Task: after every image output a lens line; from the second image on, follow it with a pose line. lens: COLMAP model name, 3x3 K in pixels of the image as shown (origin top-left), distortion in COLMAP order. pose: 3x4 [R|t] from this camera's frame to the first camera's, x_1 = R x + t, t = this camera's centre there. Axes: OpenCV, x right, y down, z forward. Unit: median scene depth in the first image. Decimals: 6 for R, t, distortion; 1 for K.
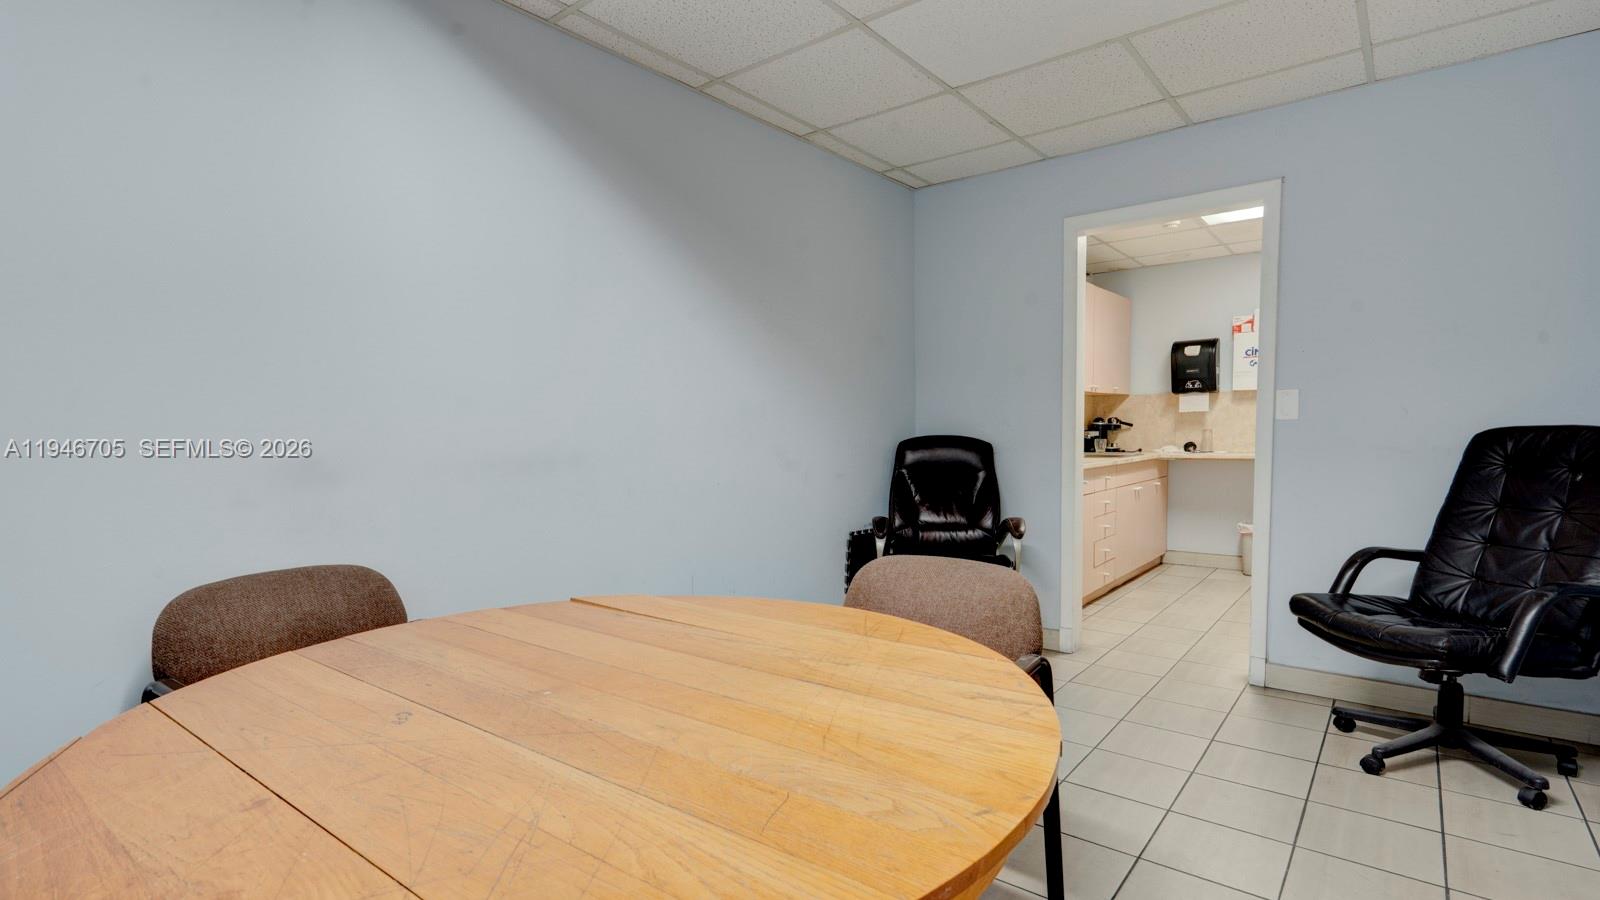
lens RADIAL K [[748.0, 0, 789.2], [0, 748.0, 463.0], [0, 0, 1]] dist [0.005667, 0.001349]
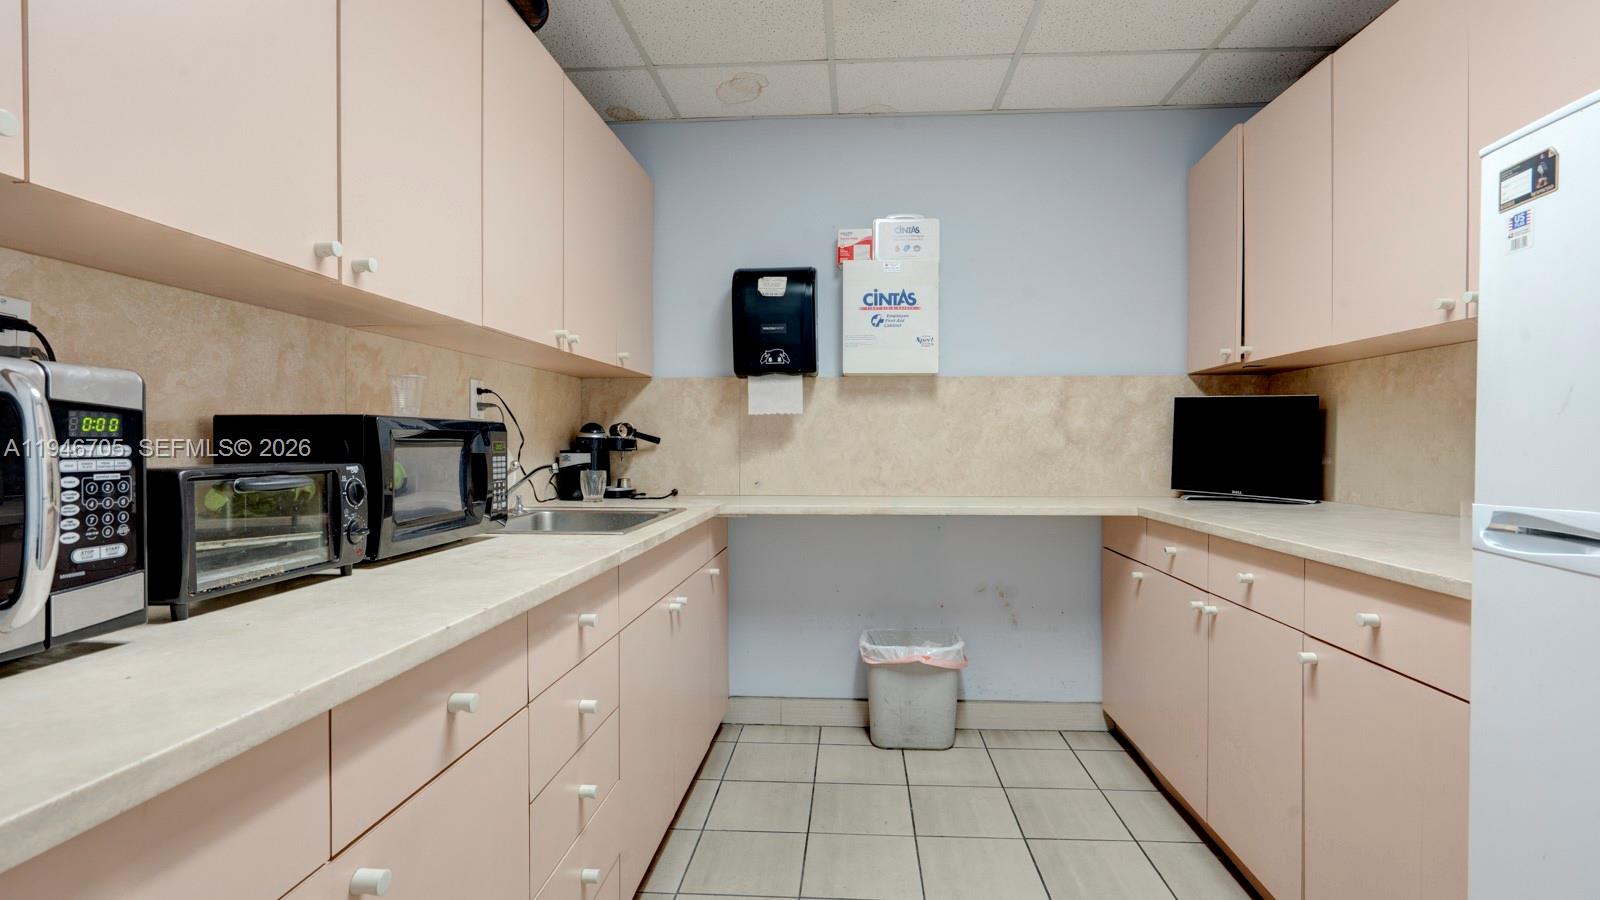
lens RADIAL K [[748.0, 0, 799.7], [0, 748.0, 454.0], [0, 0, 1]] dist [0.005667, 0.001349]
pose [[0.815197, 0.001736, 0.579181, 0.270556], [0.019208, 0.999364, -0.030032, -0.027351], [-0.578865, 0.035607, 0.814646, 0.594023]]
